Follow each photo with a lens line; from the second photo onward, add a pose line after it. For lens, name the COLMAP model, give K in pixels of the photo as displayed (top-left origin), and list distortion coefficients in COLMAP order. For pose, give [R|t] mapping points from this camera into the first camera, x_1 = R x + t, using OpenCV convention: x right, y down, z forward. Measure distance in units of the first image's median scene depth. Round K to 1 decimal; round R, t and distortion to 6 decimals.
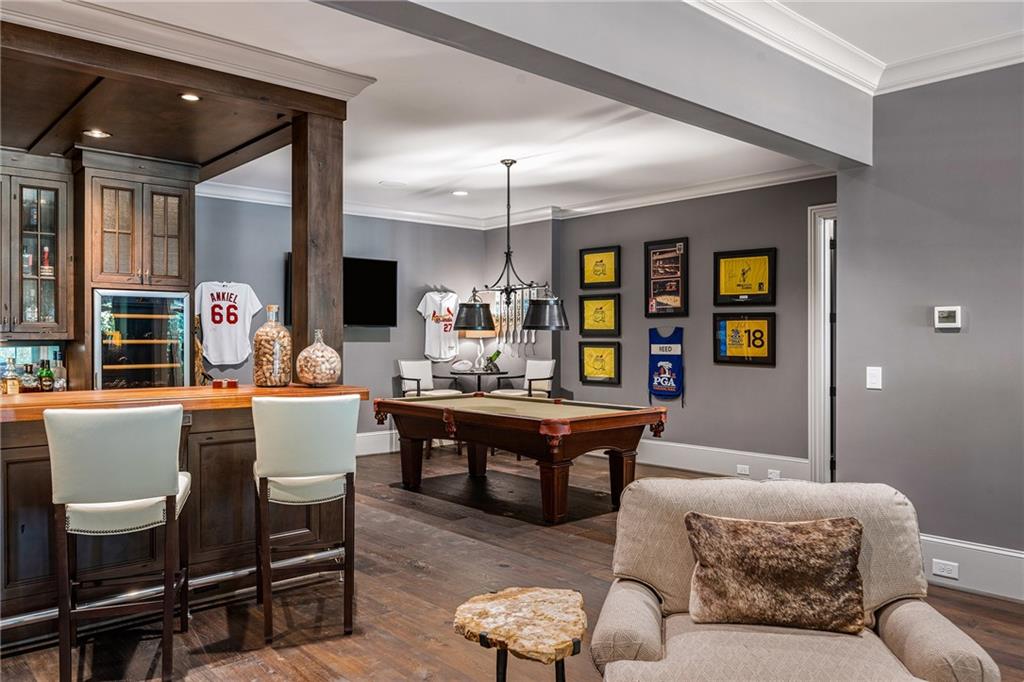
lens RADIAL K [[748.7, 0, 512.0], [0, 748.7, 341.0], [0, 0, 1]] dist [-0.006080, -0.002530]
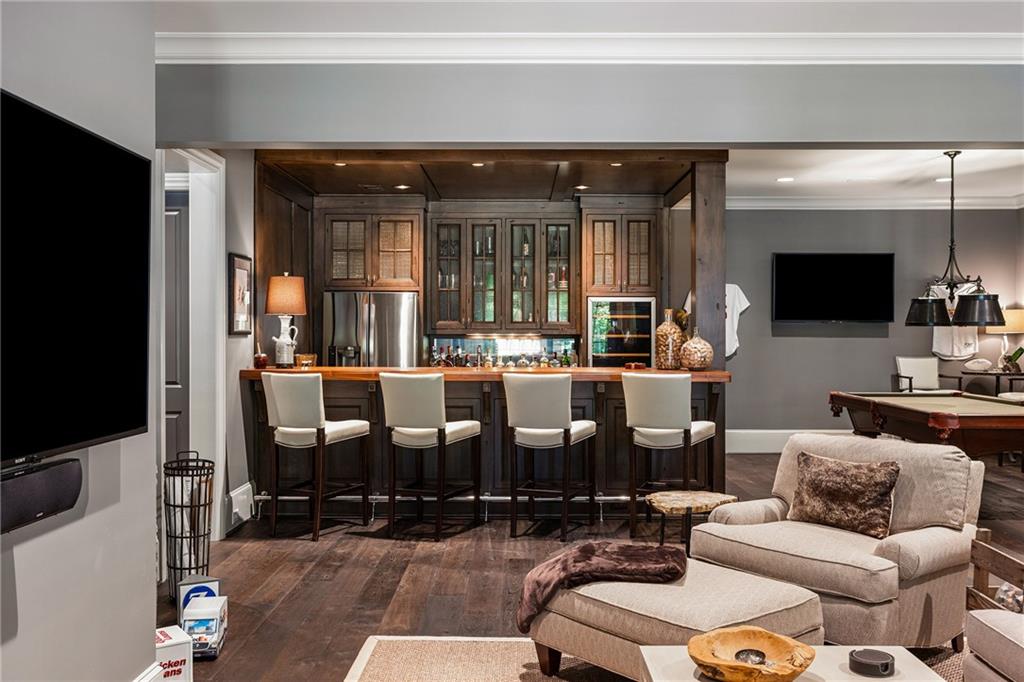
lens RADIAL K [[931.4, 0, 512.0], [0, 931.4, 341.0], [0, 0, 1]] dist [-0.004251, -0.002703]
pose [[0.738493, 0.007970, -0.674214, 0.467266], [-0.004474, 0.999966, 0.006921, -0.000904], [0.674246, -0.002095, 0.738503, -0.334478]]
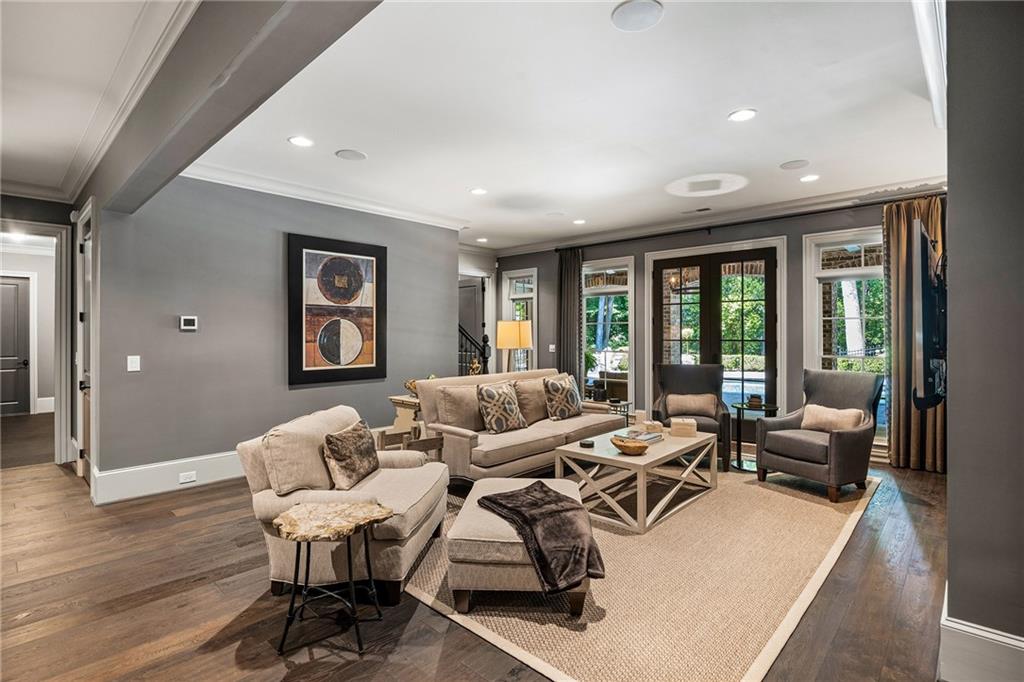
lens RADIAL K [[496.5, 0, 512.0], [0, 496.5, 341.0], [0, 0, 1]] dist [0.000718, 0.000049]
pose [[-0.086168, -0.014388, 0.996177, -0.431859], [0.004689, 0.999879, 0.014847, -0.003802], [-0.996270, 0.005951, -0.086090, 0.298930]]
